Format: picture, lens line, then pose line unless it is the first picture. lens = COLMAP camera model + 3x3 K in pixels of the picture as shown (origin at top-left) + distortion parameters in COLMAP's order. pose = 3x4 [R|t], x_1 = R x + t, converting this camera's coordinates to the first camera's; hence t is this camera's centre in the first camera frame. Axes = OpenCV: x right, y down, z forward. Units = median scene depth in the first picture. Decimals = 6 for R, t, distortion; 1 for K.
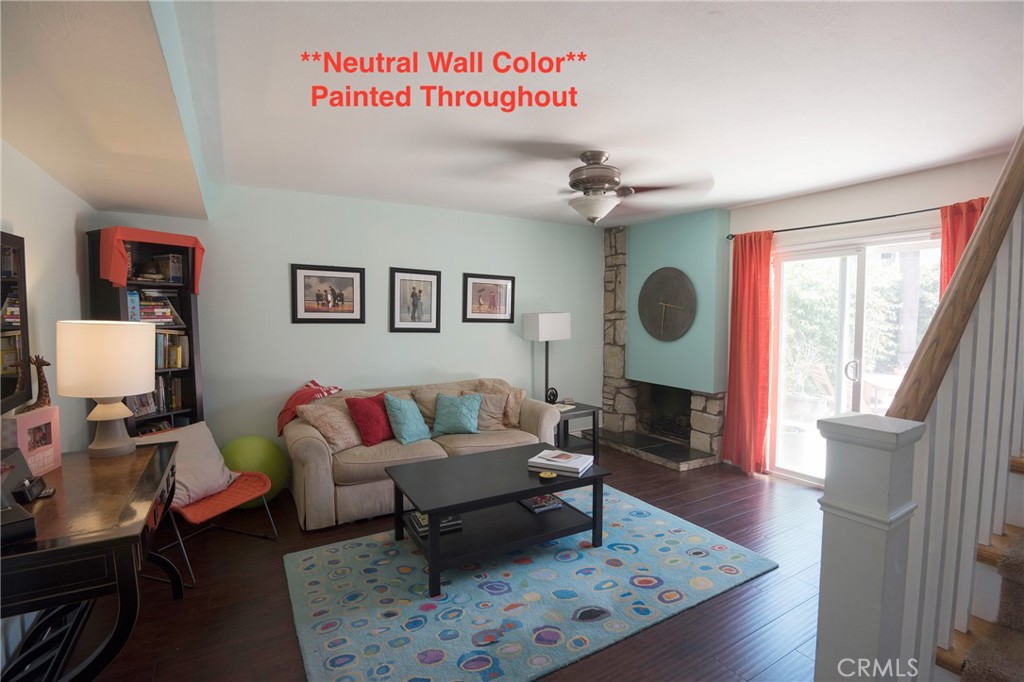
lens RADIAL K [[461.7, 0, 517.6], [0, 461.7, 342.3], [0, 0, 1]] dist [0.019038, -0.028315]
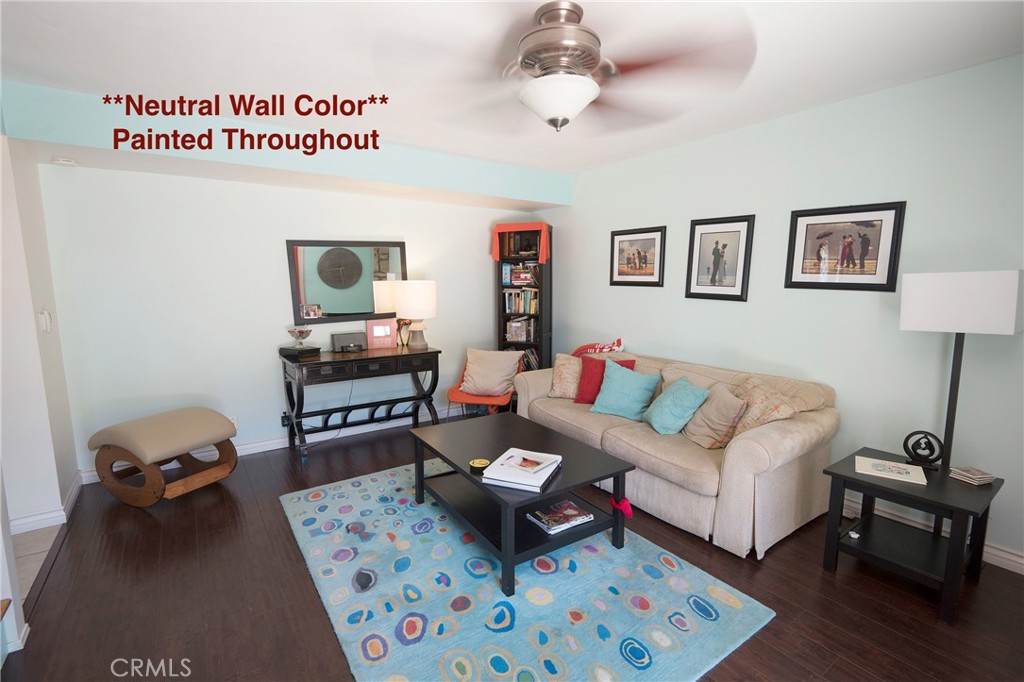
lens RADIAL K [[461.7, 0, 517.6], [0, 461.7, 342.3], [0, 0, 1]] dist [0.019038, -0.028315]
pose [[0.090655, 0.133080, -0.986951, 0.614264], [-0.057357, 0.990084, 0.128234, -0.035361], [0.994229, 0.044984, 0.097389, 0.673945]]
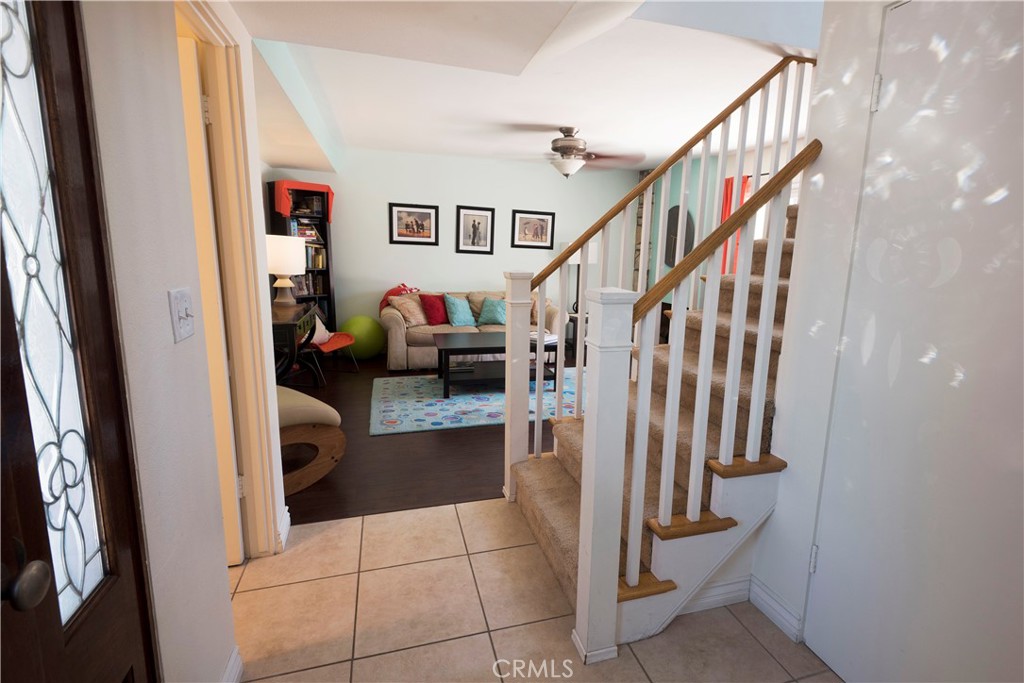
lens RADIAL K [[469.4, 0, 538.8], [0, 469.4, 324.0], [0, 0, 1]] dist [0.043309, -0.000115]
pose [[0.973580, 0.060428, -0.220205, 0.324667], [-0.038589, 0.994019, 0.102164, 0.041103], [0.225061, -0.090968, 0.970089, -0.380000]]
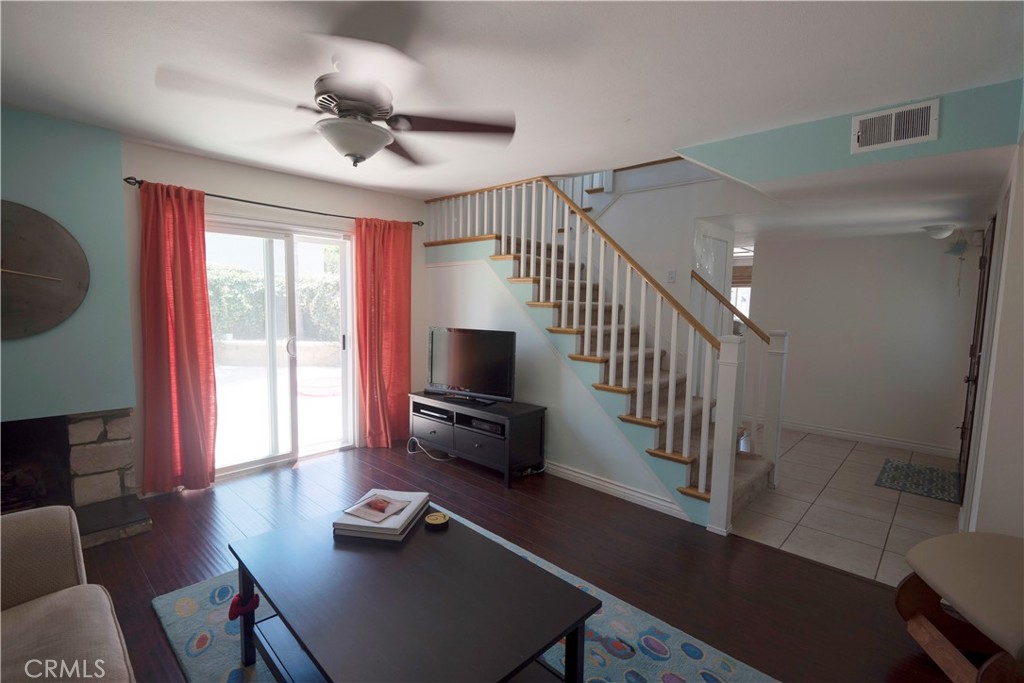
lens RADIAL K [[469.5, 0, 509.4], [0, 469.5, 345.0], [0, 0, 1]] dist [0.000132, -0.000556]
pose [[-0.262709, -0.094857, 0.960201, -0.445632], [0.036727, 0.993452, 0.108190, -0.041354], [-0.964176, 0.063688, -0.257504, 0.733191]]
